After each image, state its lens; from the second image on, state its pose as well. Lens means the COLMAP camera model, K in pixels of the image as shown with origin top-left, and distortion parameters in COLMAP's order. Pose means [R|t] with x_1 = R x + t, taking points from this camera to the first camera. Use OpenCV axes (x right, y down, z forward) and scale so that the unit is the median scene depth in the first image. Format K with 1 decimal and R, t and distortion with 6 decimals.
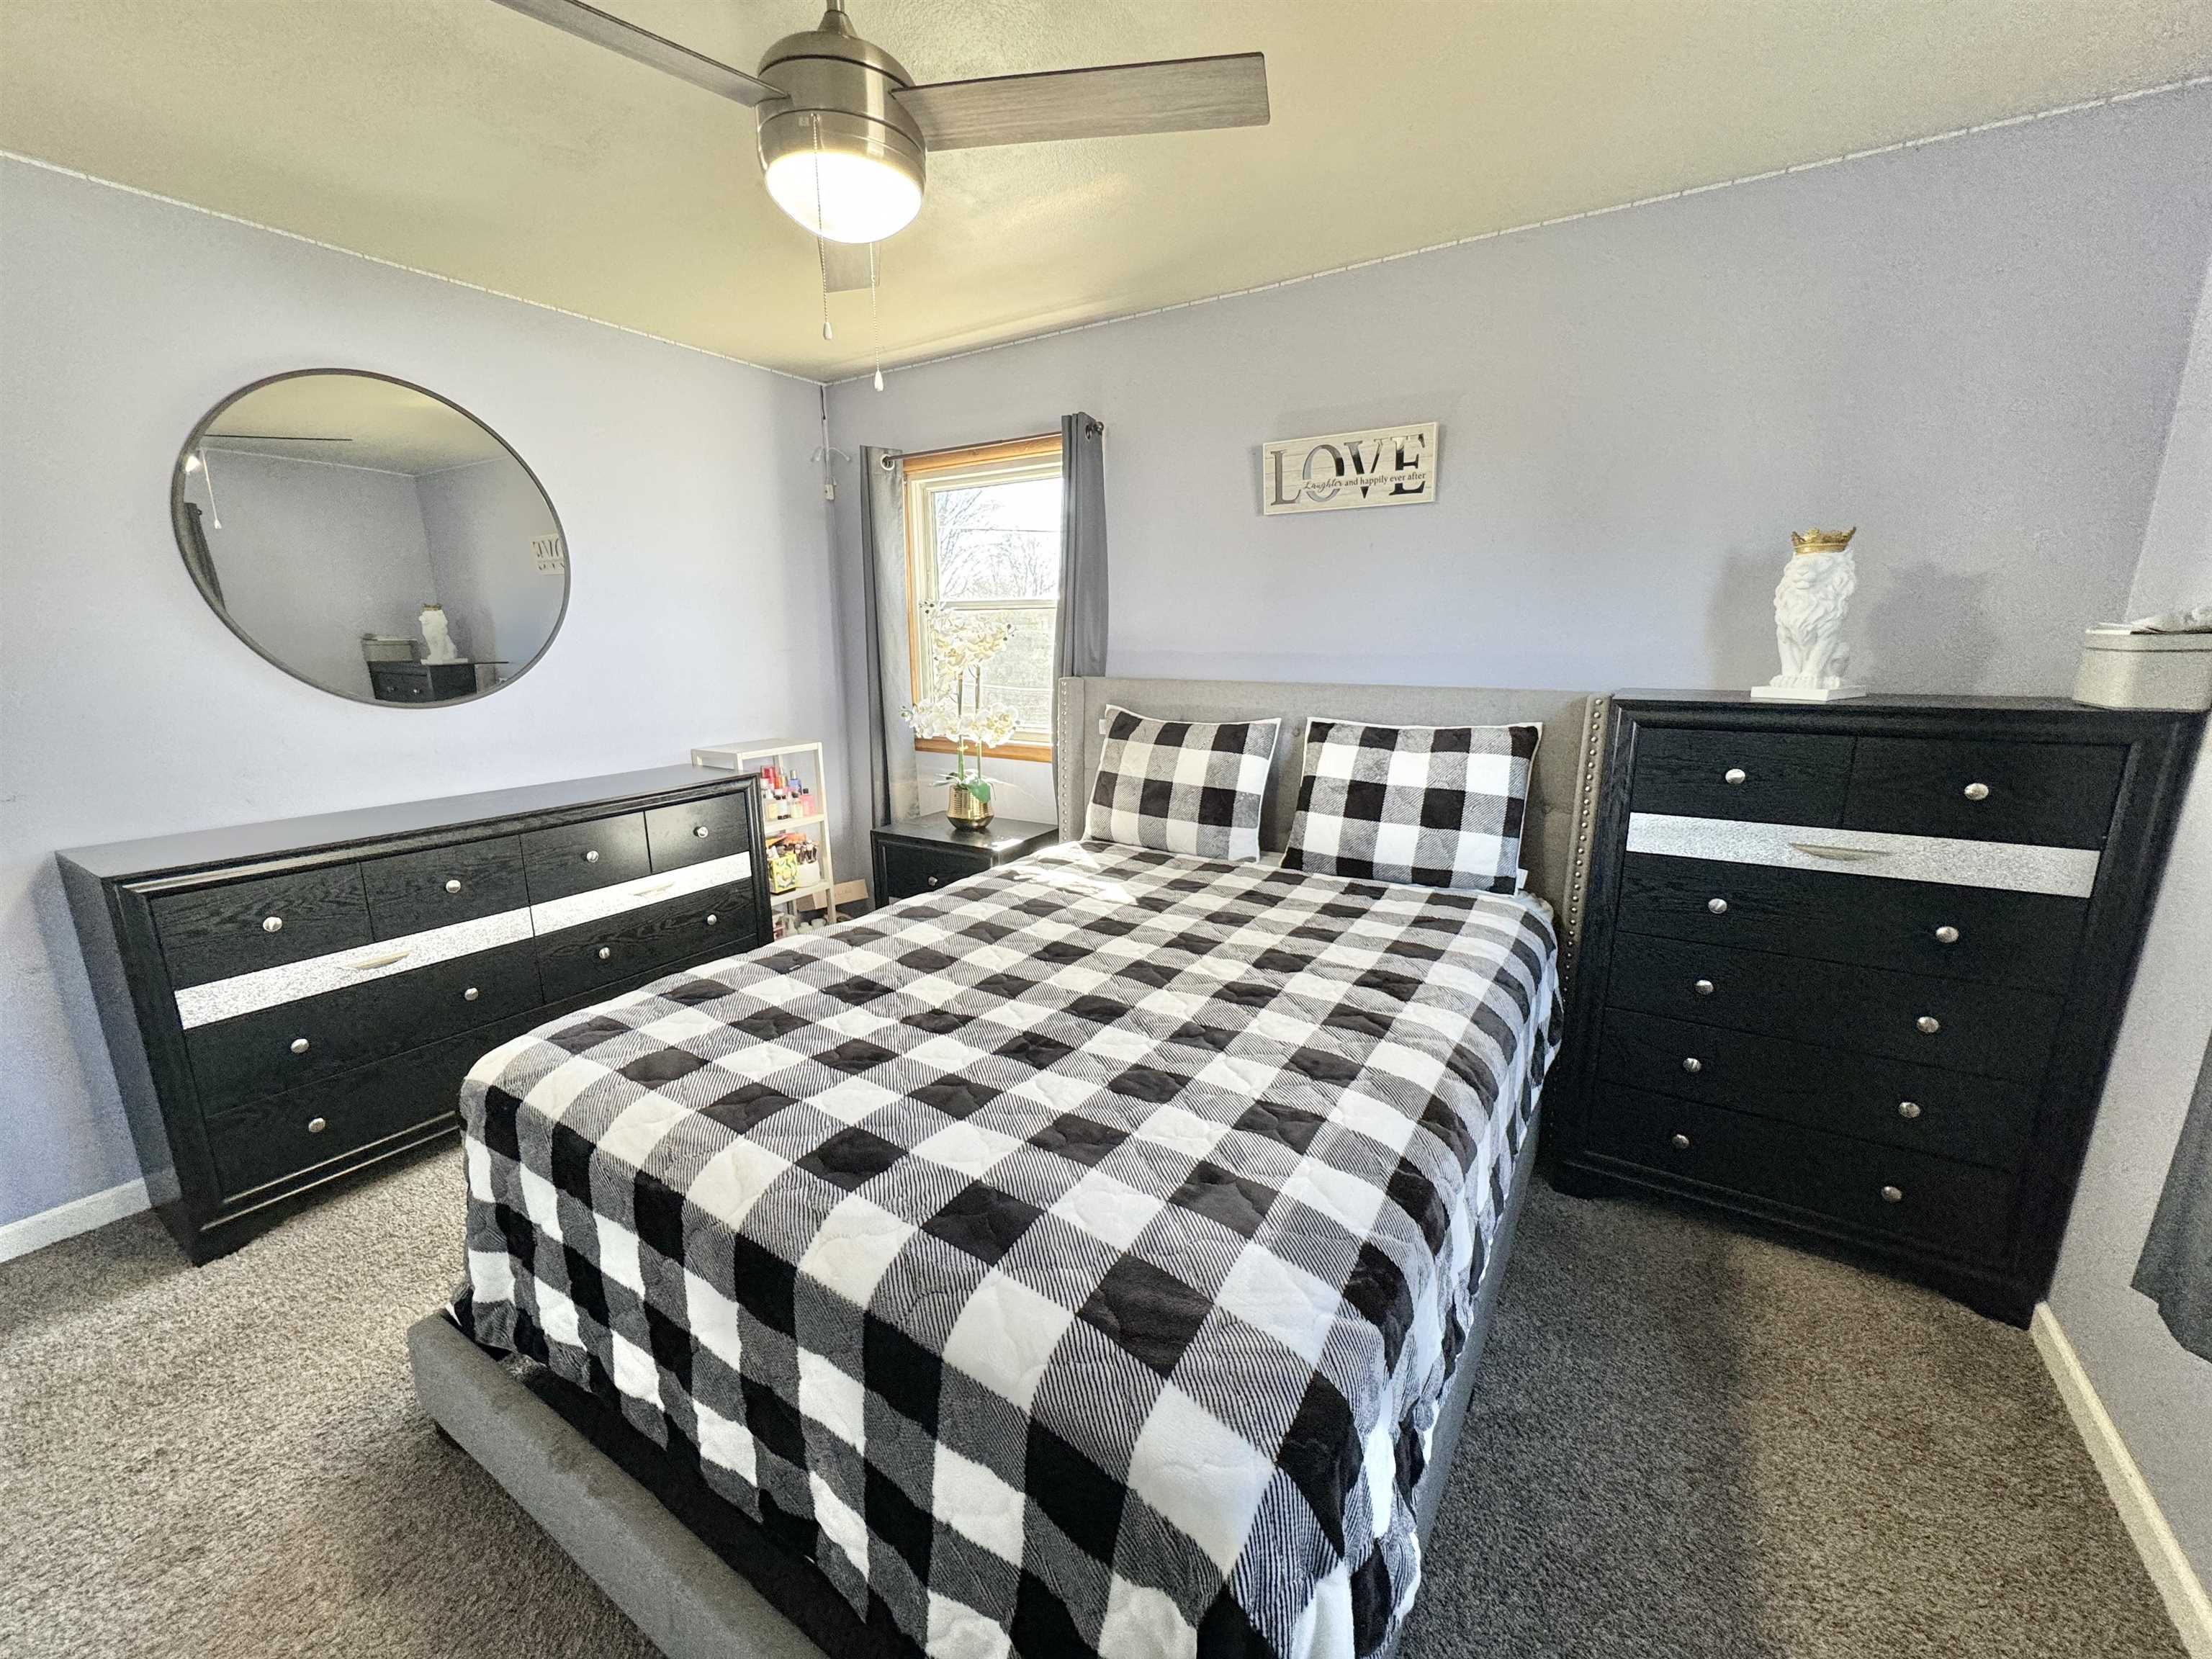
lens RADIAL K [[879.1, 0, 1102.4], [0, 879.1, 830.0], [0, 0, 1]] dist [-0.001798, -0.000369]
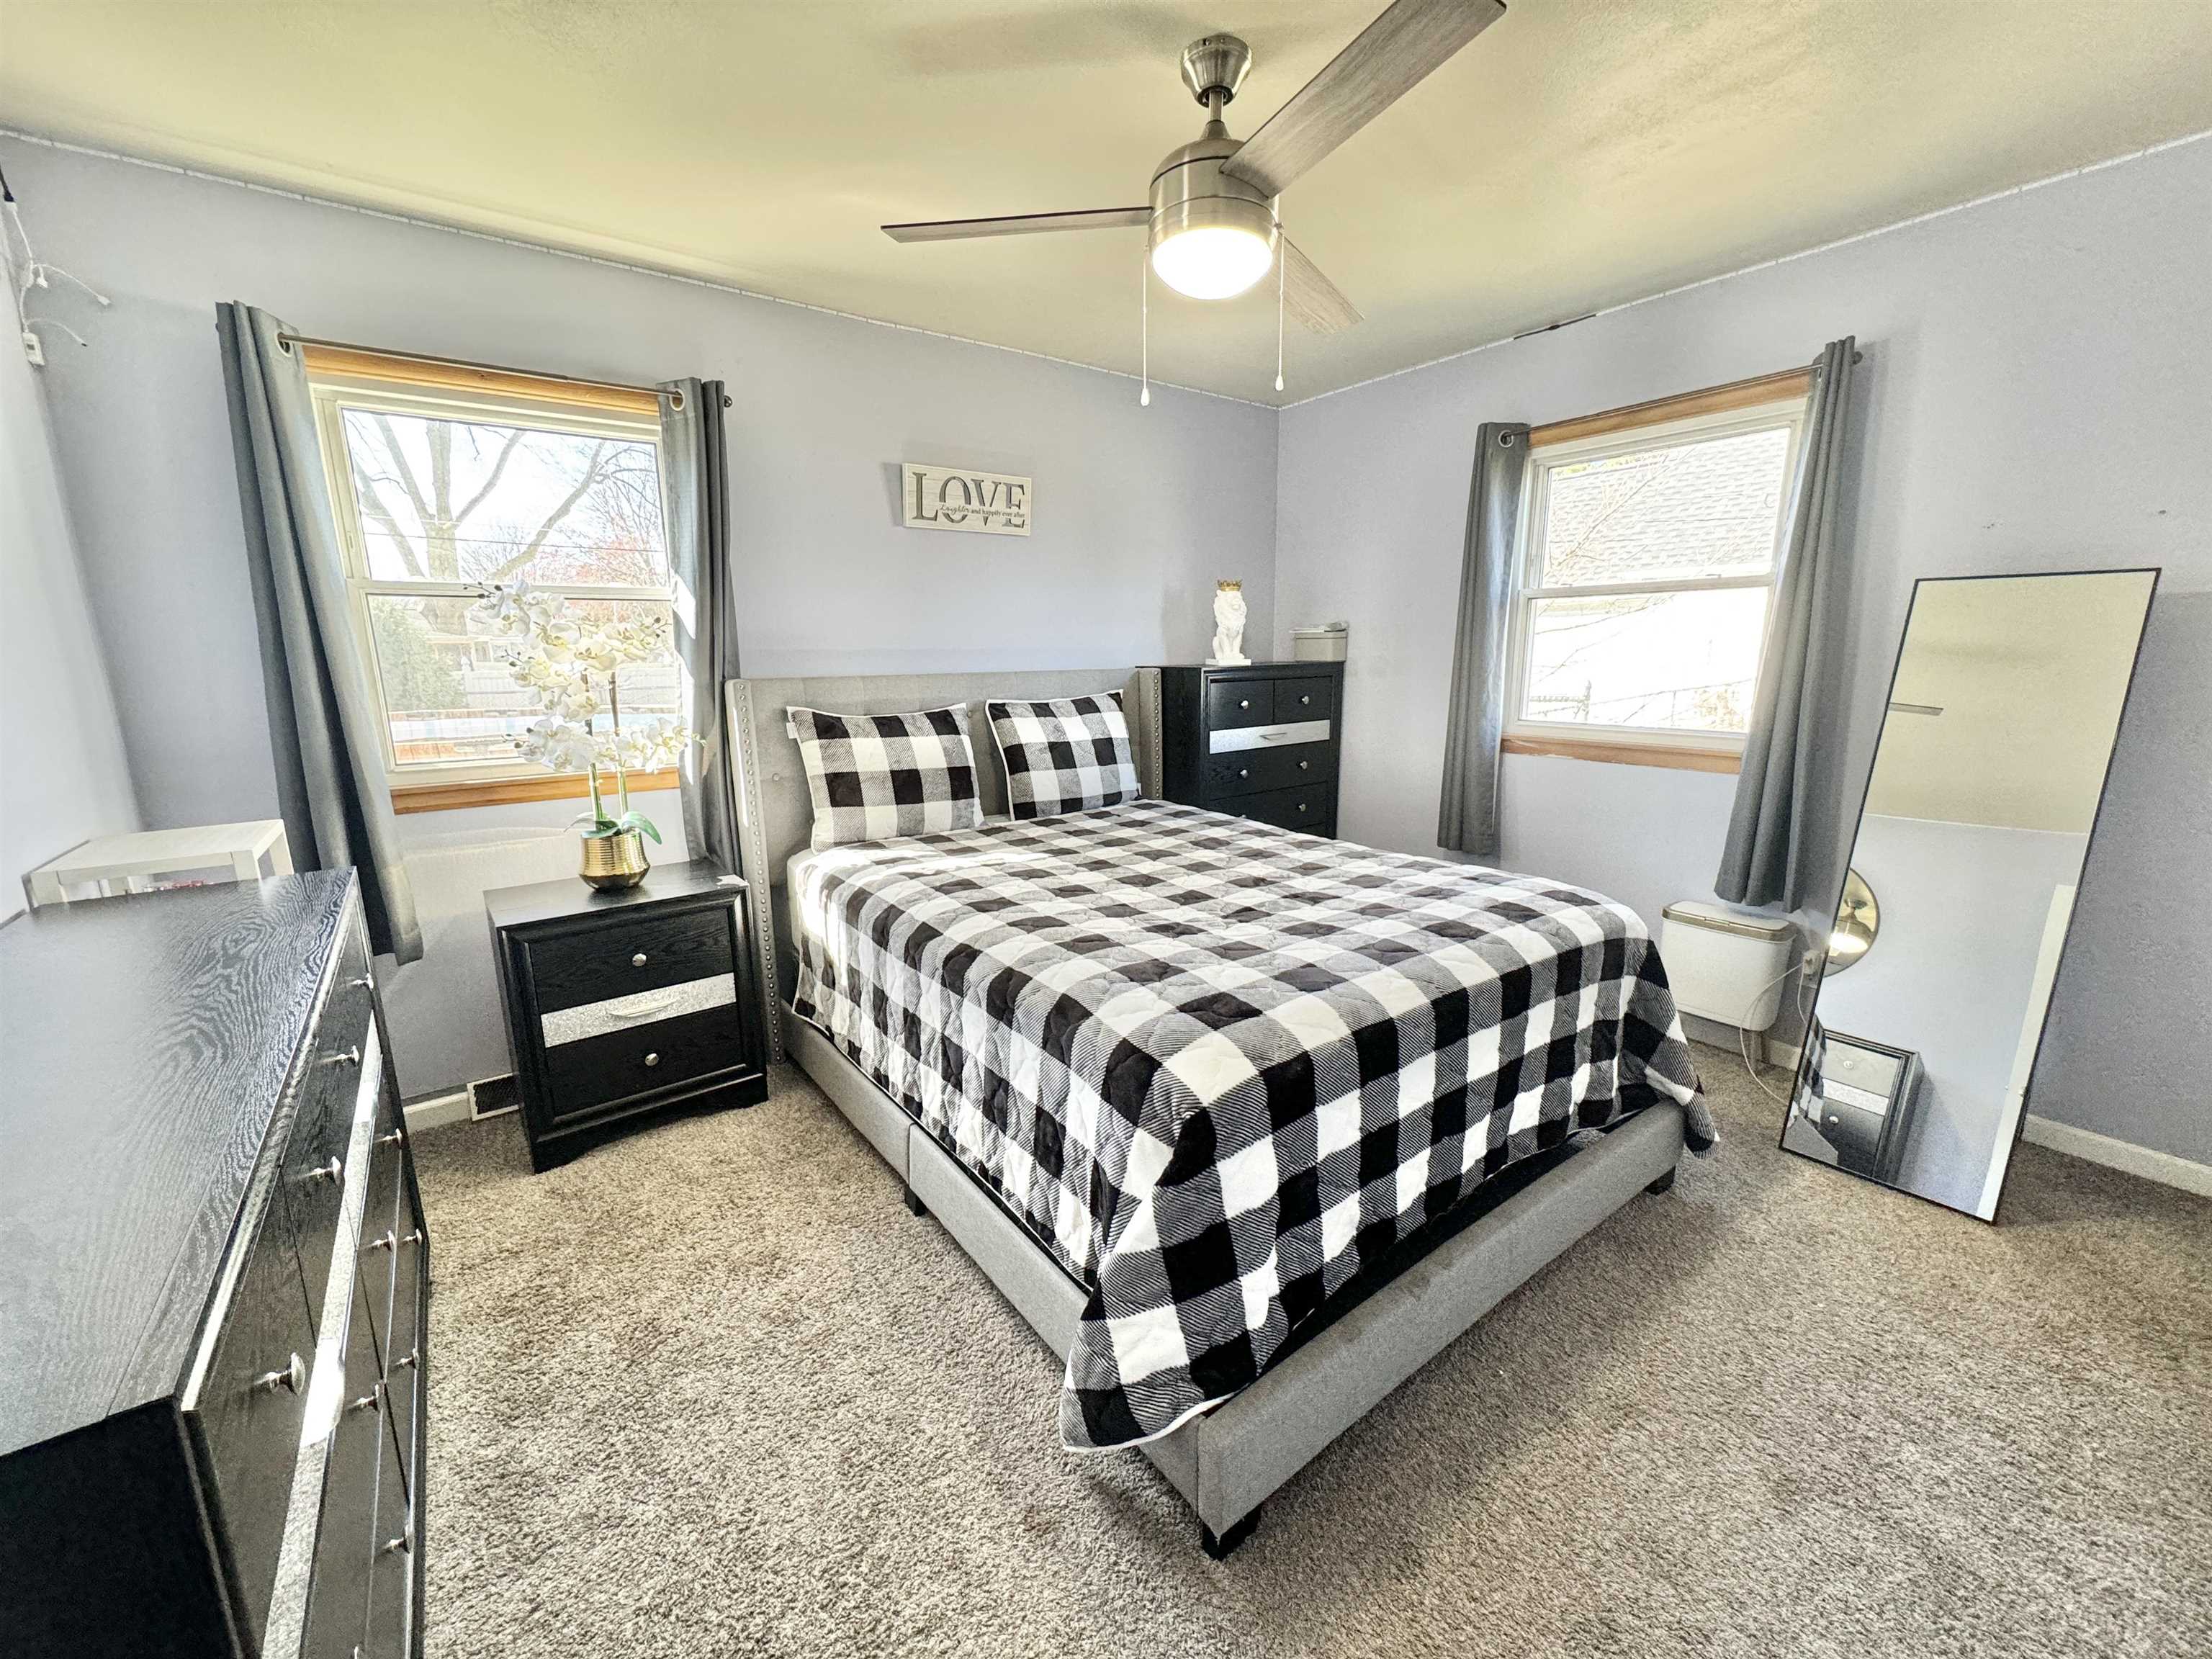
lens RADIAL K [[879.1, 0, 1102.1], [0, 879.1, 828.8], [0, 0, 1]] dist [-0.001798, -0.000369]
pose [[0.360672, -0.187897, 0.913570, -0.890439], [0.214862, 0.969891, 0.114655, -0.062325], [-0.907607, 0.154938, 0.390184, 0.423116]]
